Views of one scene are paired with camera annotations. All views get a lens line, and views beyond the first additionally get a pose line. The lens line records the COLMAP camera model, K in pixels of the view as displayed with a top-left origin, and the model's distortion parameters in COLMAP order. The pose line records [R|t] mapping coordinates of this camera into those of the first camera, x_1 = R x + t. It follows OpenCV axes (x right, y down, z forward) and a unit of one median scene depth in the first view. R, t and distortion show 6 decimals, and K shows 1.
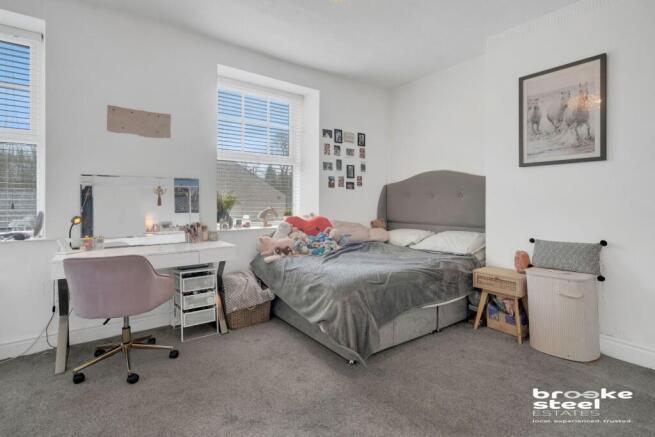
lens RADIAL K [[322.0, 0, 327.1], [0, 322.0, 201.4], [0, 0, 1]] dist [0.000169, 0.000226]
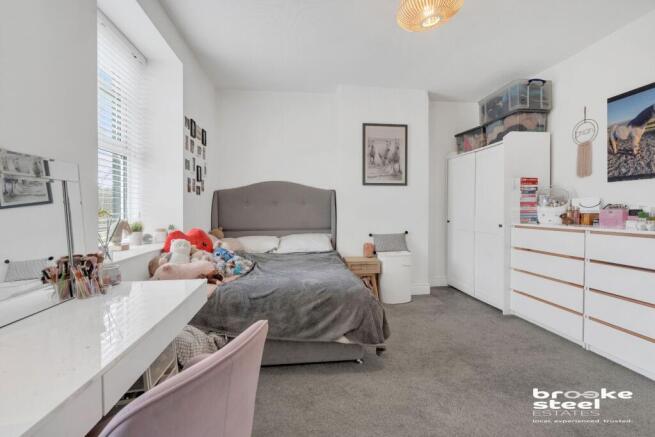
lens RADIAL K [[301.1, 0, 325.7], [0, 301.1, 212.4], [0, 0, 1]] dist [-0.001274, 0.000531]
pose [[0.486796, -0.014770, 0.873391, -0.687548], [0.000282, 0.999860, 0.016752, -0.006991], [-0.873516, -0.007909, 0.486731, 0.501029]]
